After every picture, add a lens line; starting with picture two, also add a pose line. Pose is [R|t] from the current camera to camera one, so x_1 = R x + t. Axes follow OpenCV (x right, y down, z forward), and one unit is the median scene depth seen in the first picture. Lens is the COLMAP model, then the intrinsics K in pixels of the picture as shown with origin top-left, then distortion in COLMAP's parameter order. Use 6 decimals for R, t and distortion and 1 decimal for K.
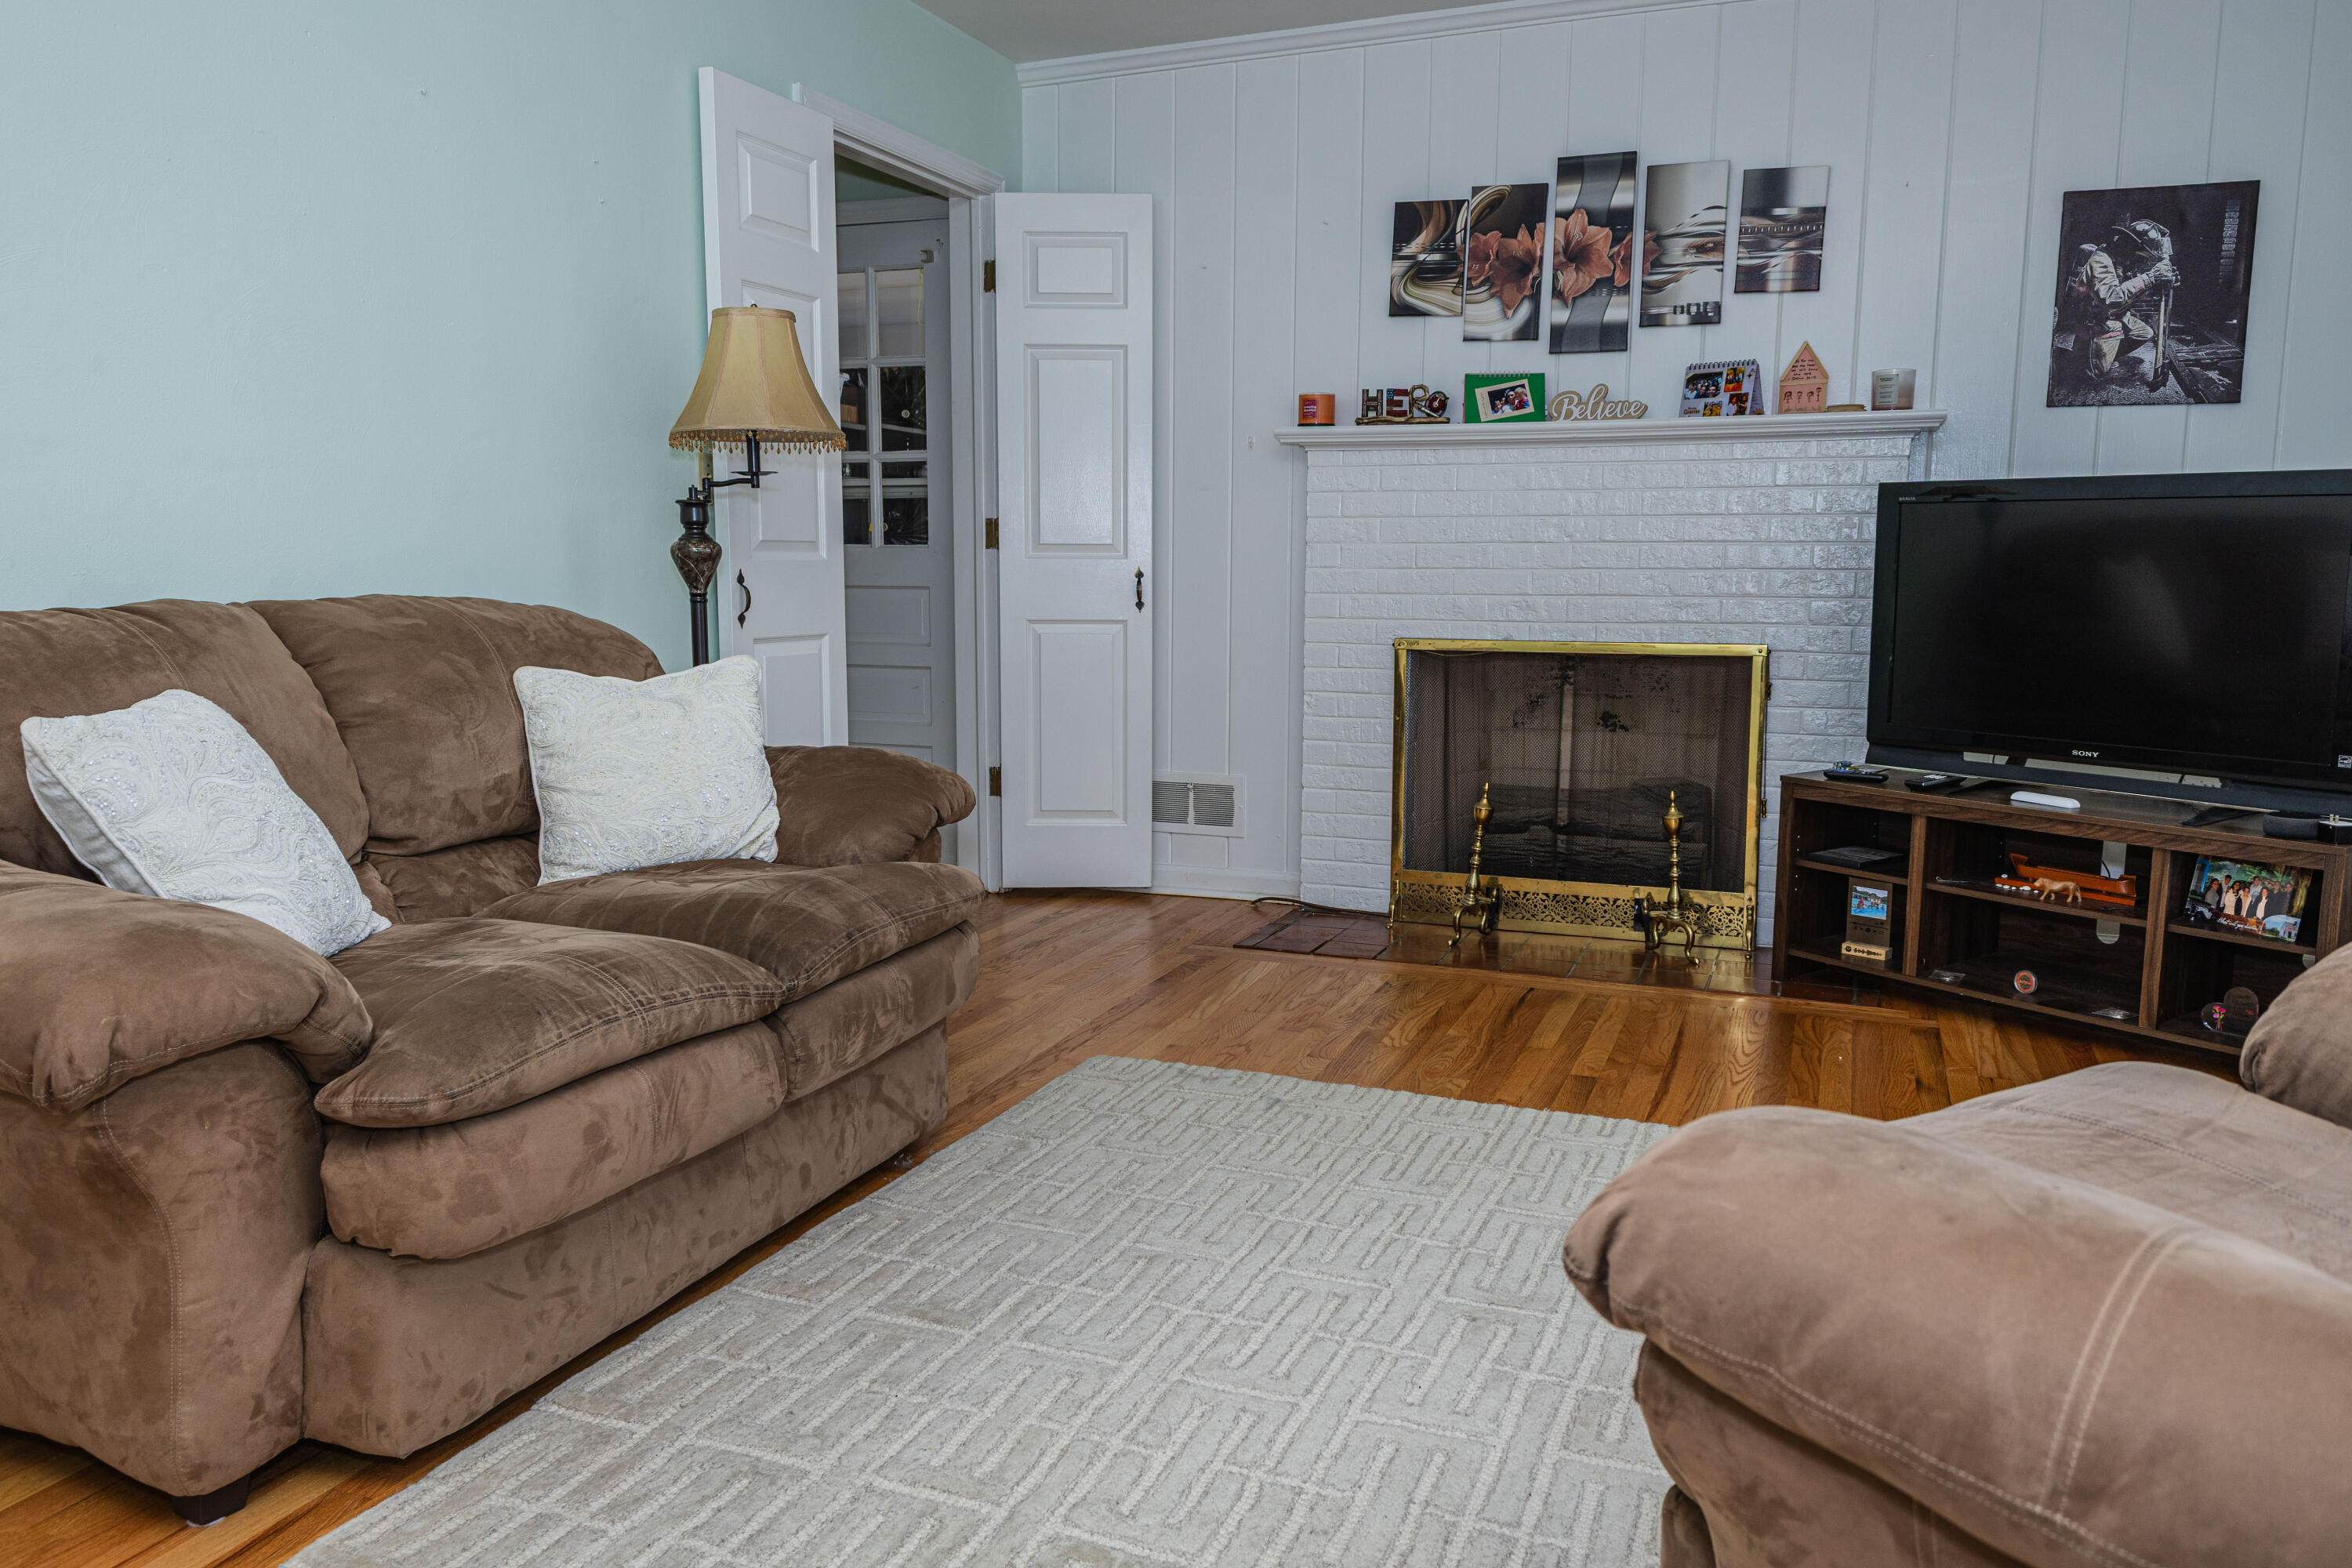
lens RADIAL K [[1737.9, 0, 1176.0], [0, 1737.9, 784.0], [0, 0, 1]] dist [0.055430, -0.052674]
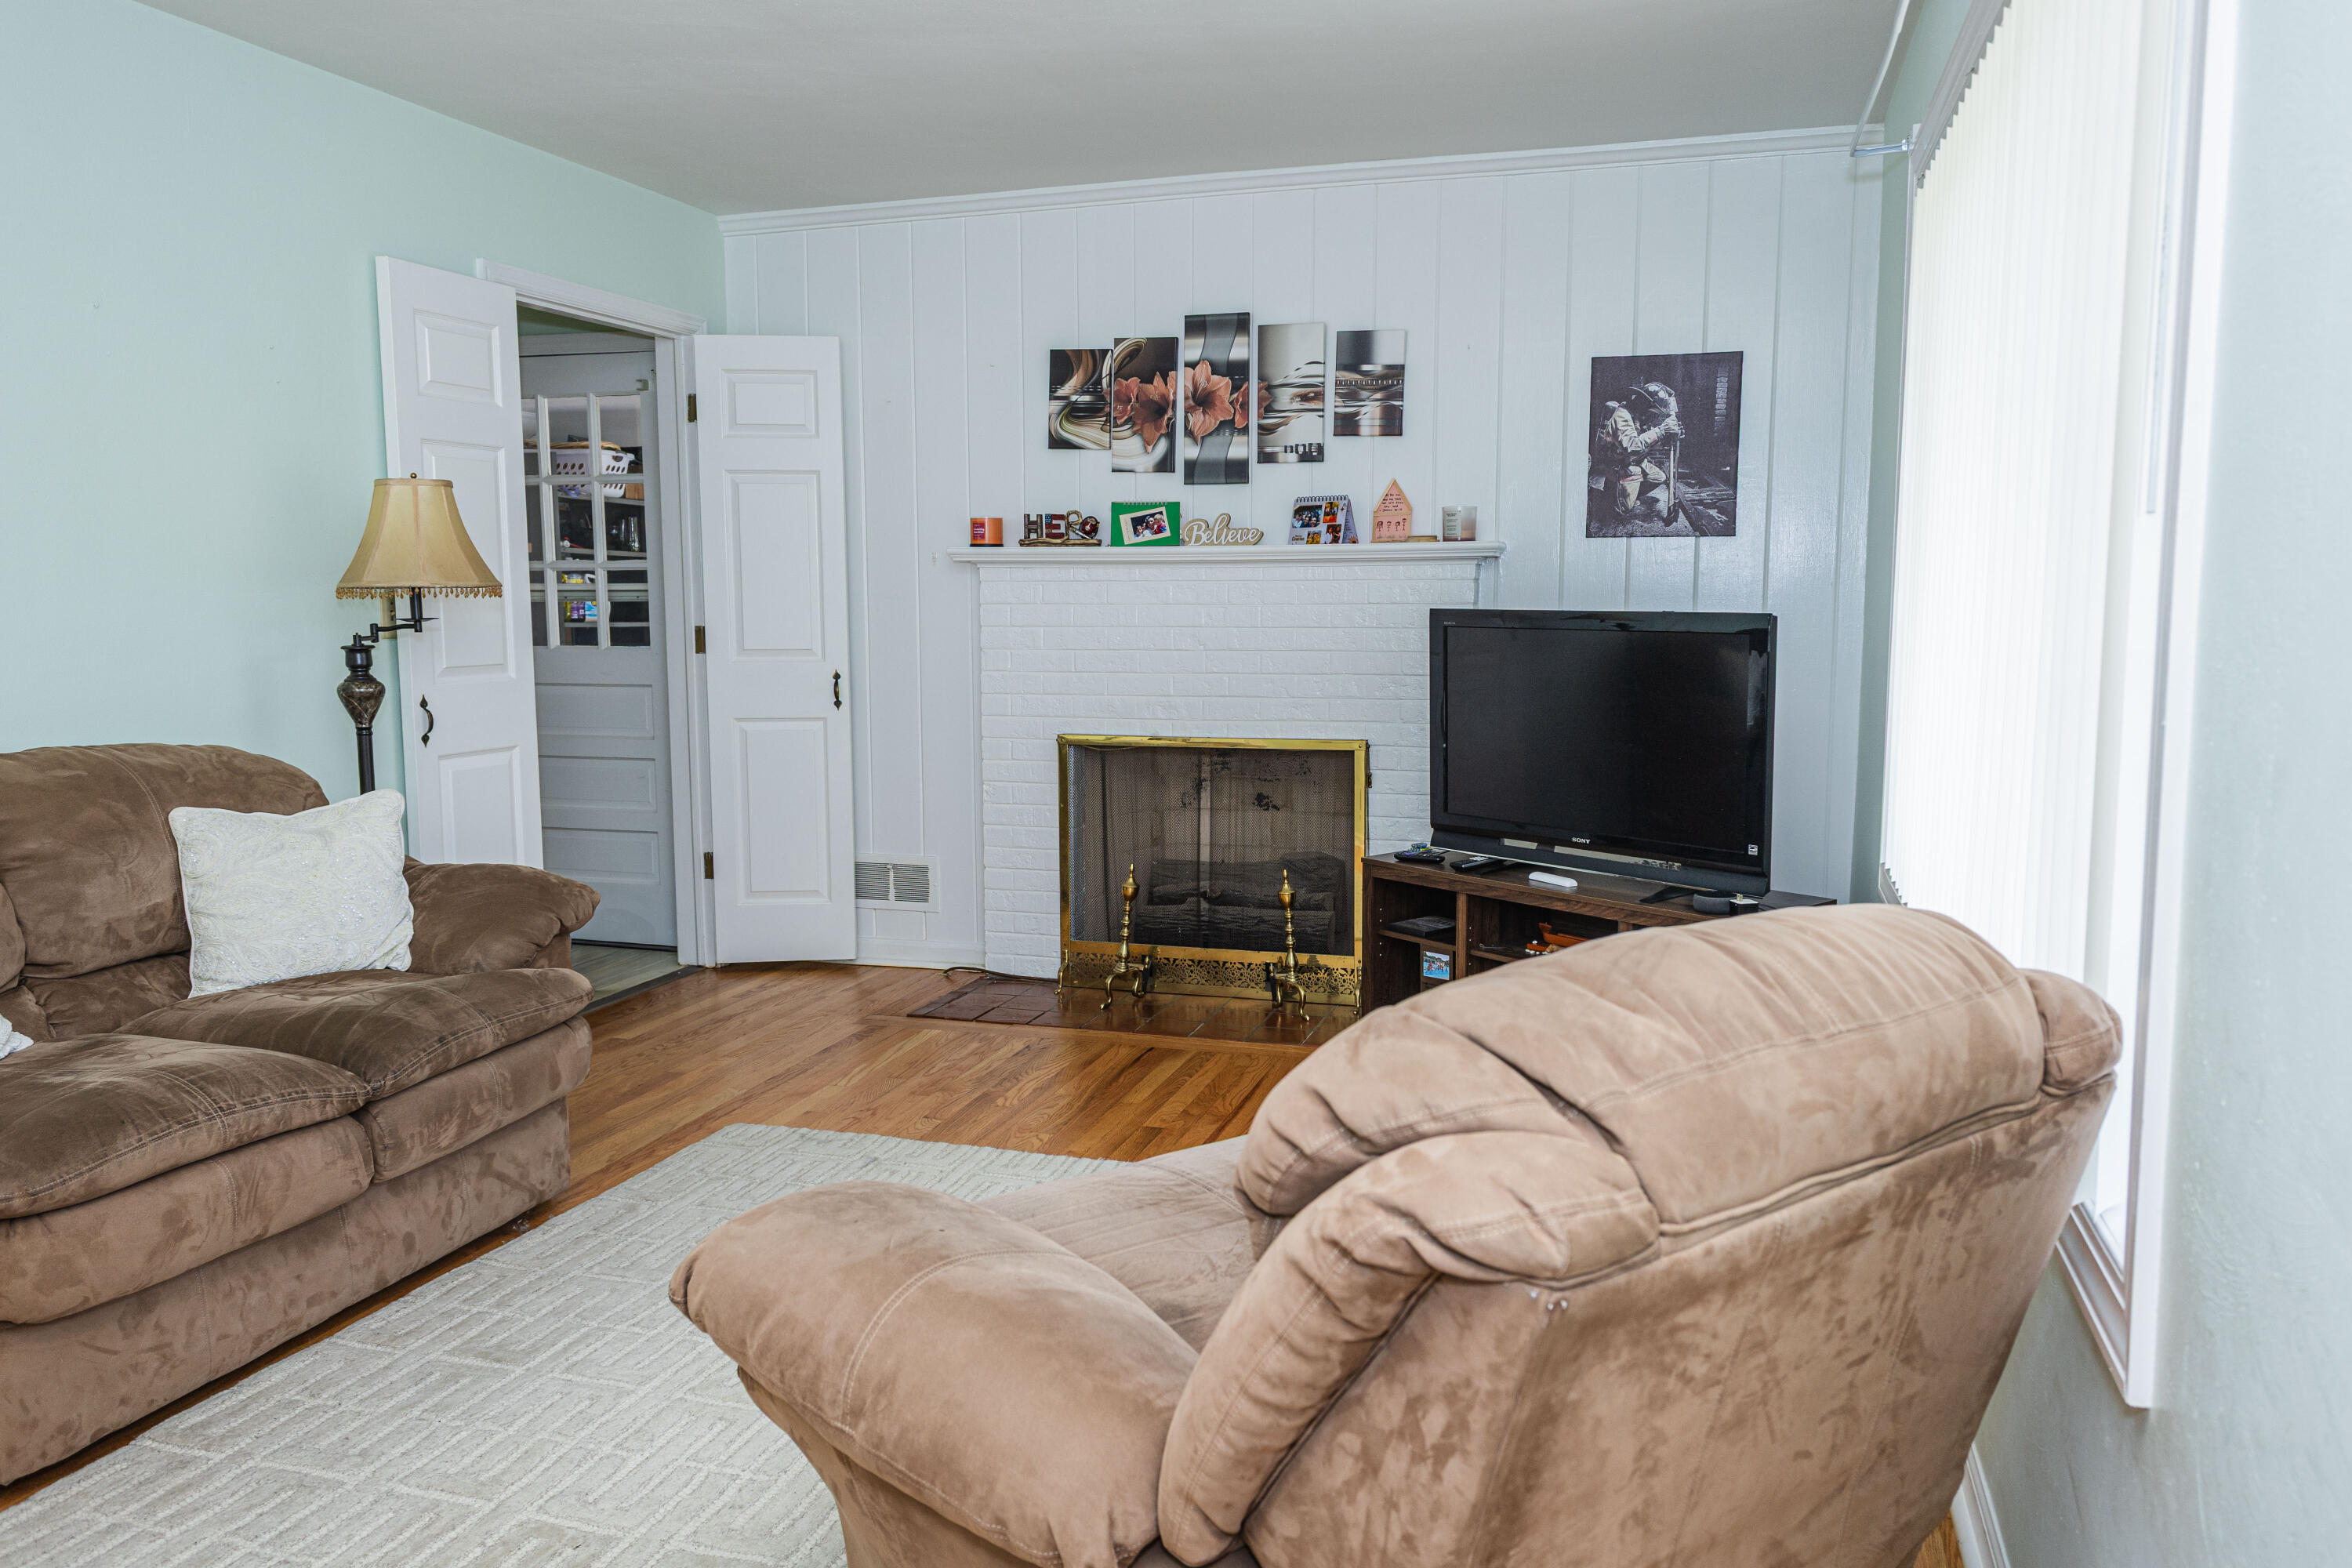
lens RADIAL K [[1737.9, 0, 1176.0], [0, 1737.9, 784.0], [0, 0, 1]] dist [0.055430, -0.052674]
pose [[0.997116, -0.016713, 0.074033, 0.167894], [0.018191, 0.999648, -0.019331, -0.040846], [-0.073684, 0.020622, 0.997068, -0.174977]]
